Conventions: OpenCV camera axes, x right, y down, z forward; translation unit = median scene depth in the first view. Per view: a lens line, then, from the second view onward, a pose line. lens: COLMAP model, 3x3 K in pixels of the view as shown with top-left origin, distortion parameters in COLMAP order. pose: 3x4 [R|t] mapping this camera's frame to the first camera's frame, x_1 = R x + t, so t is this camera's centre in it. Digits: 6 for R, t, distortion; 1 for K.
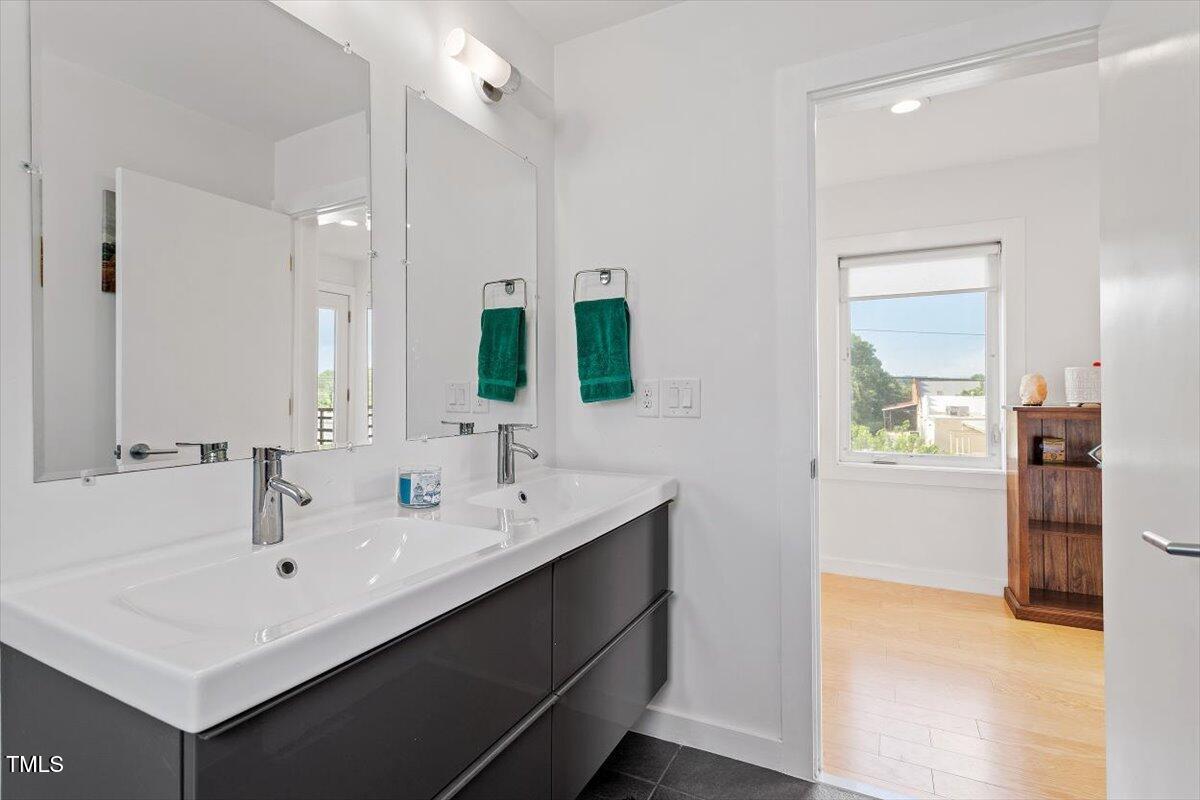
lens RADIAL K [[577.8, 0, 598.7], [0, 577.8, 394.6], [0, 0, 1]] dist [0.000251, 0.004009]
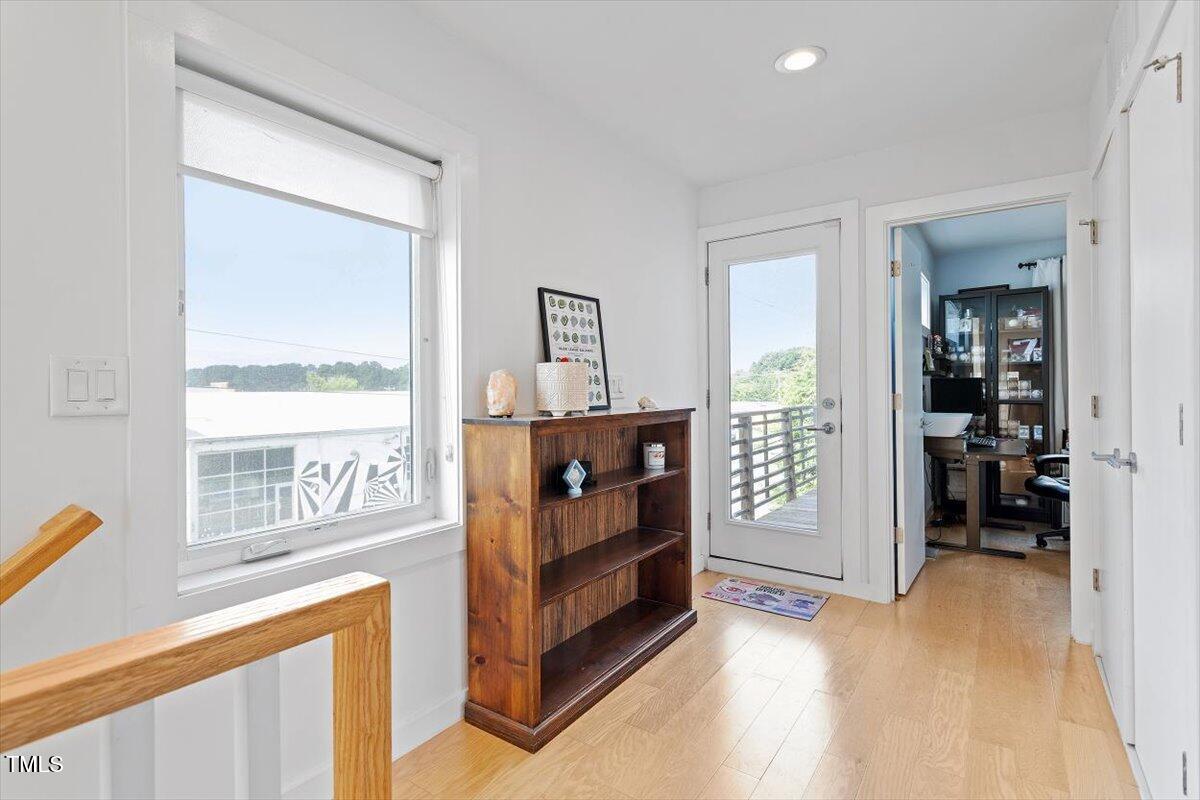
lens RADIAL K [[577.8, 0, 588.2], [0, 577.8, 382.1], [0, 0, 1]] dist [0.000251, 0.004009]
pose [[0.150930, 0.007183, 0.988518, 0.090428], [0.004825, 0.999956, -0.008003, -0.014392], [-0.988533, 0.005977, 0.150889, 0.742623]]
